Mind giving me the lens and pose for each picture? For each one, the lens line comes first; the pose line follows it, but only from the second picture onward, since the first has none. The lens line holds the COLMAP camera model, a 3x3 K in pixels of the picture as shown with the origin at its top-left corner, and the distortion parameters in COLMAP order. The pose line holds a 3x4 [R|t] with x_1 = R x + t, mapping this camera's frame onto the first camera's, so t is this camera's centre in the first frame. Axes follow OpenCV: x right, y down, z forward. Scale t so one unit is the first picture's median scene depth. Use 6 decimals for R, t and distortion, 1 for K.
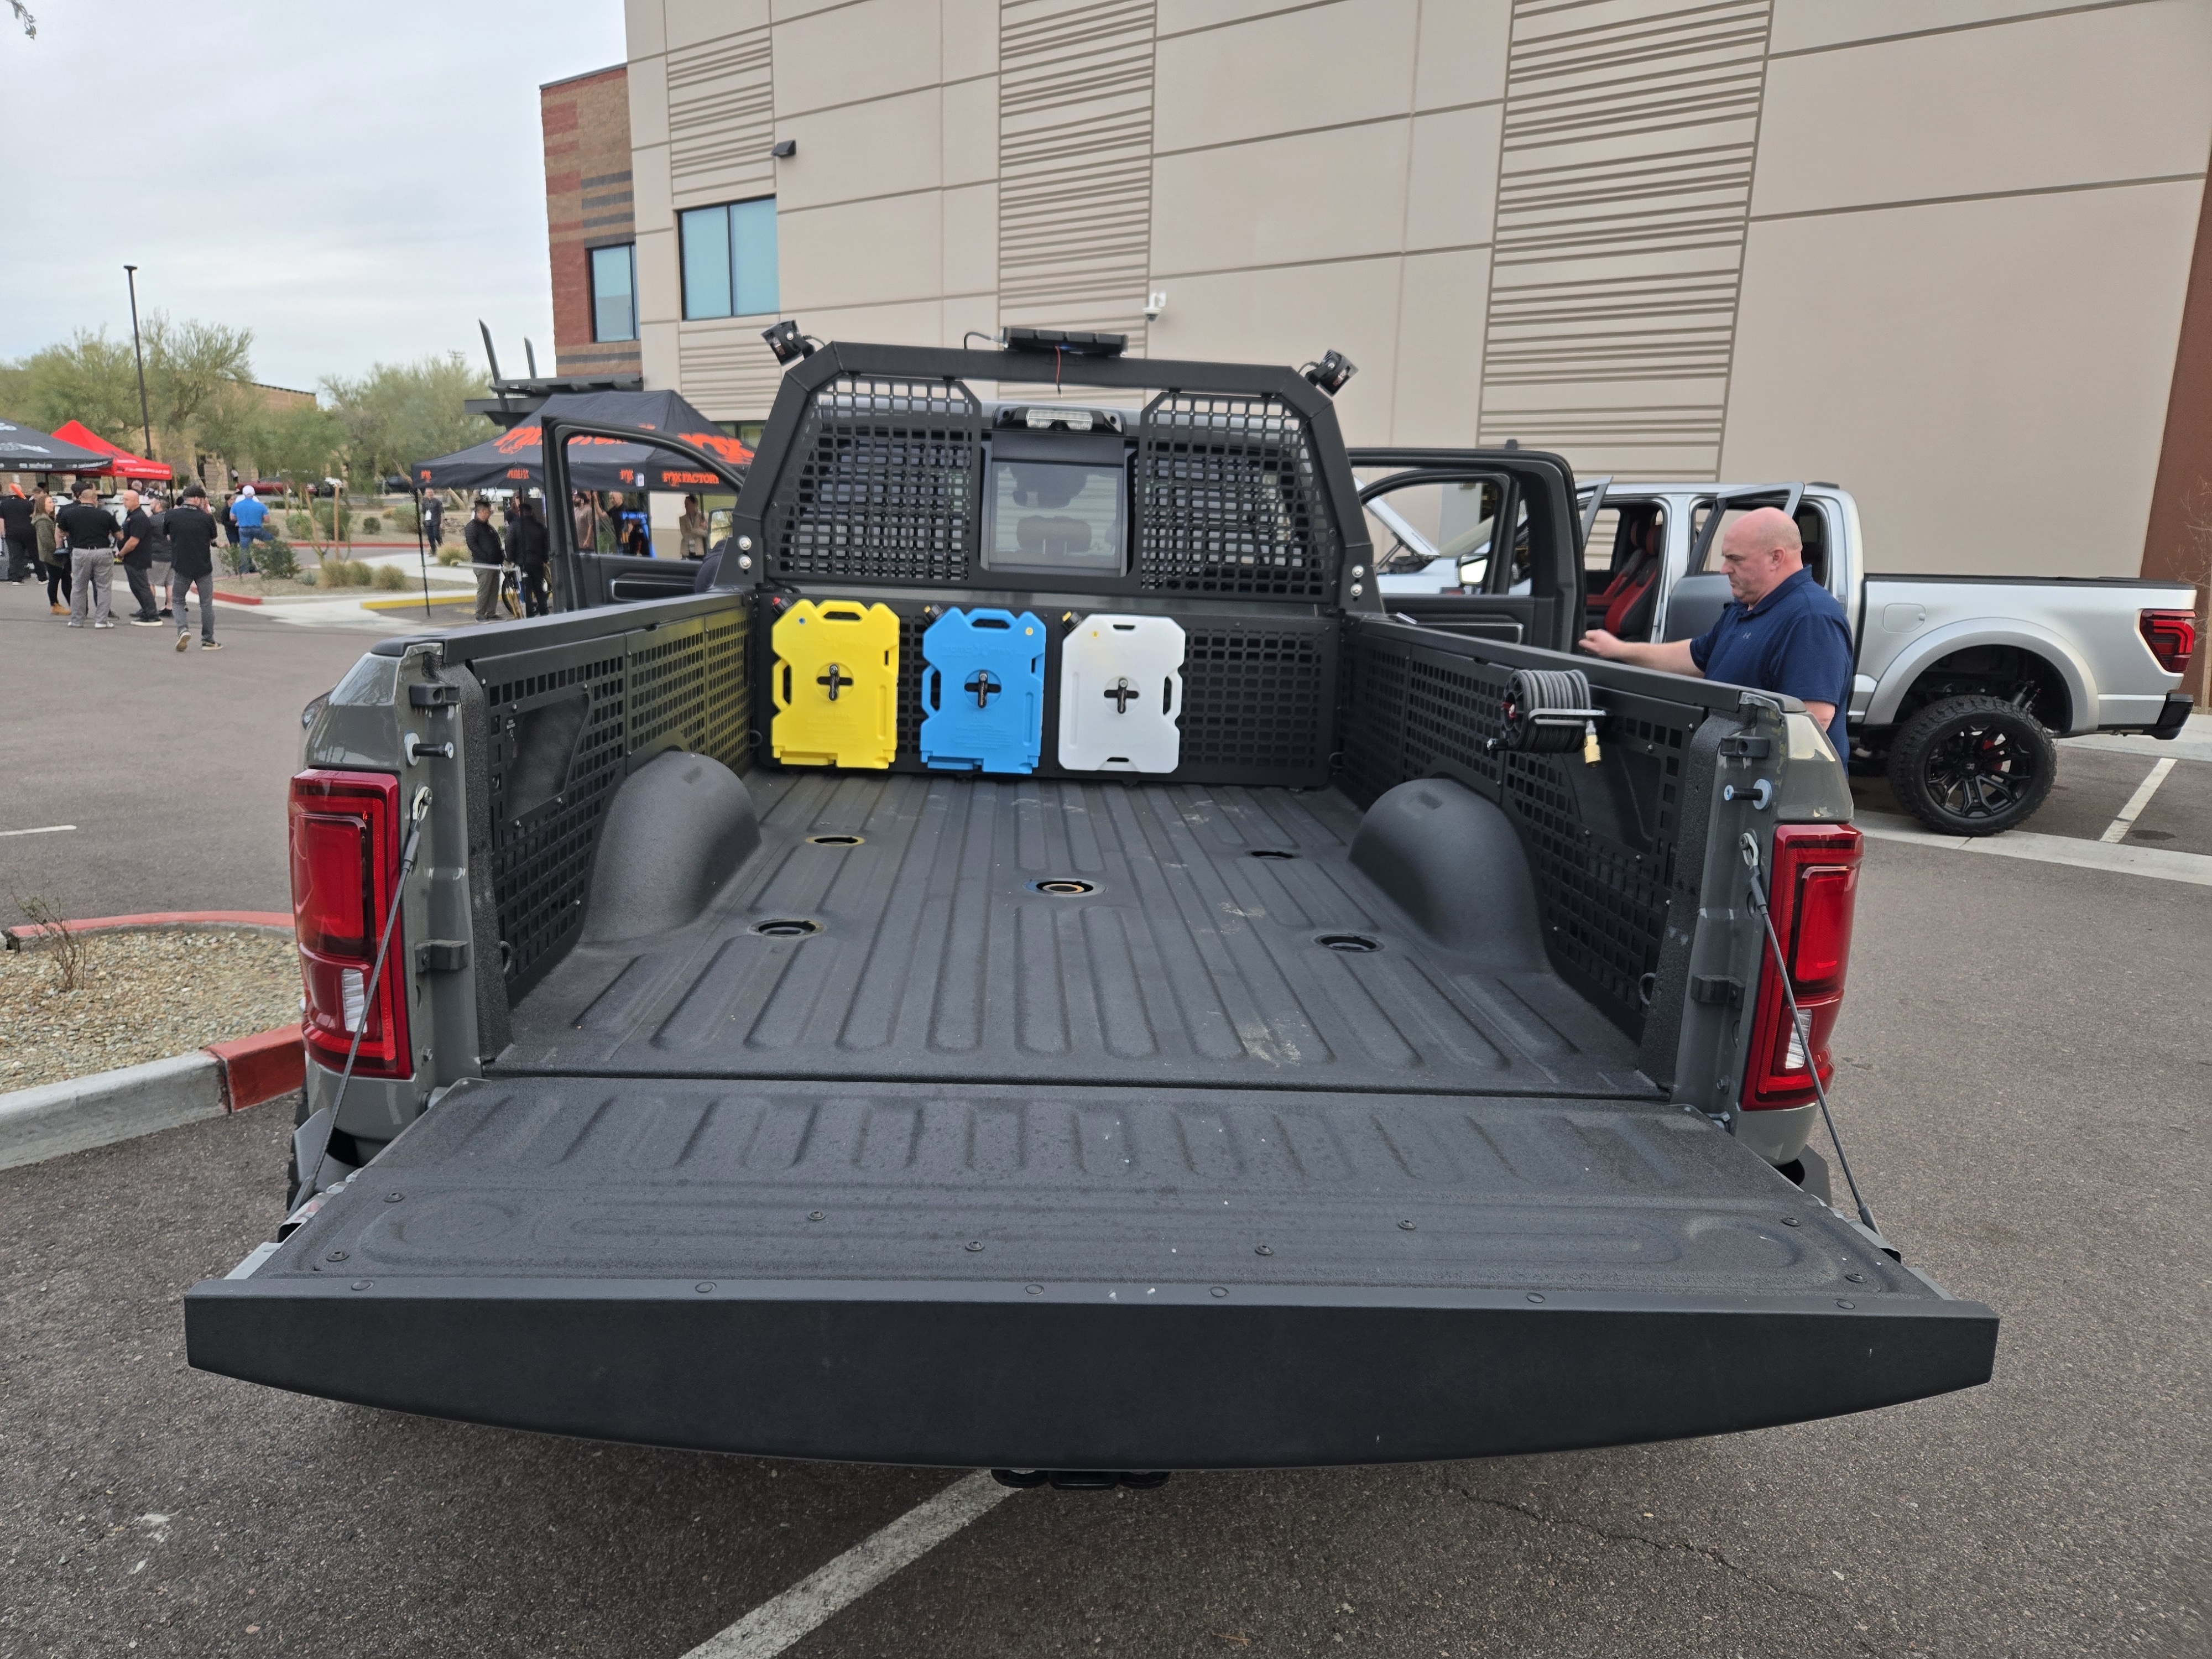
lens RADIAL K [[1497.6, 0, 1106.0], [0, 1497.6, 829.5], [0, 0, 1]] dist [0.037066, -0.004180]
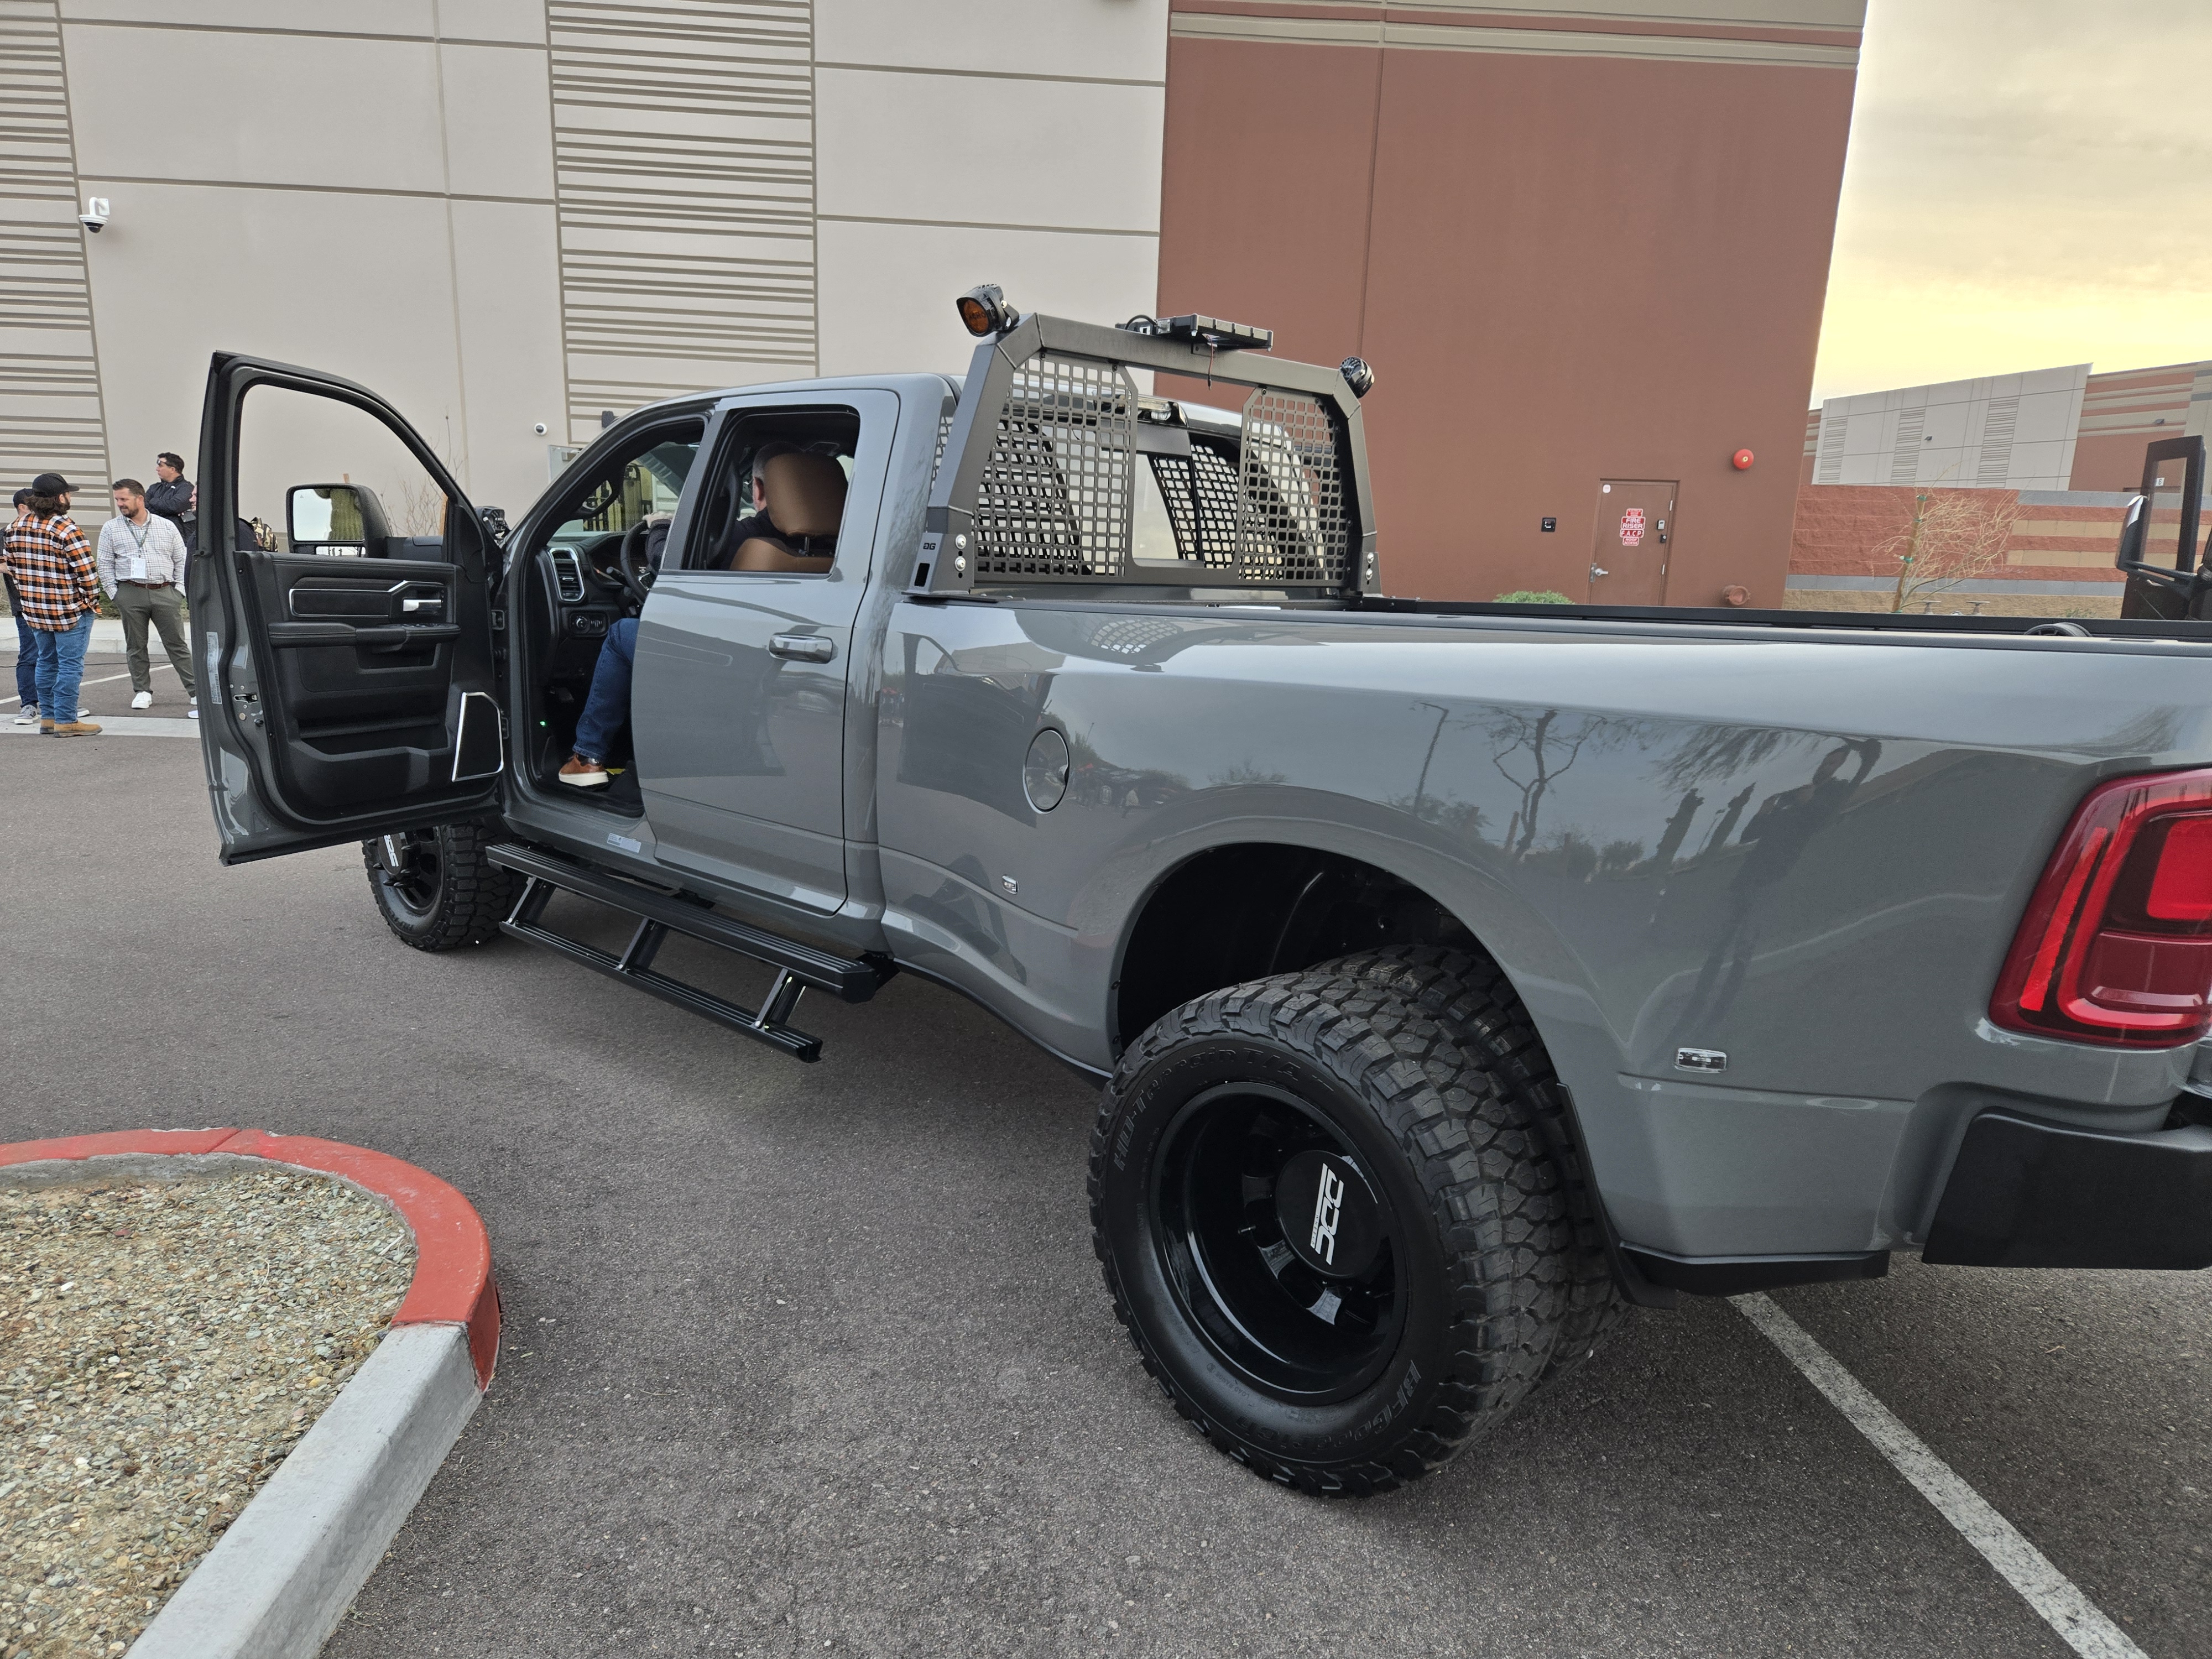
lens RADIAL K [[1469.9, 0, 1099.5], [0, 1469.9, 866.9], [0, 0, 1]] dist [0.064767, -0.034915]
pose [[0.742439, -0.159368, 0.650681, -0.188512], [0.129835, 0.987106, 0.093623, -0.018116], [-0.657212, 0.014972, 0.753557, 0.074602]]
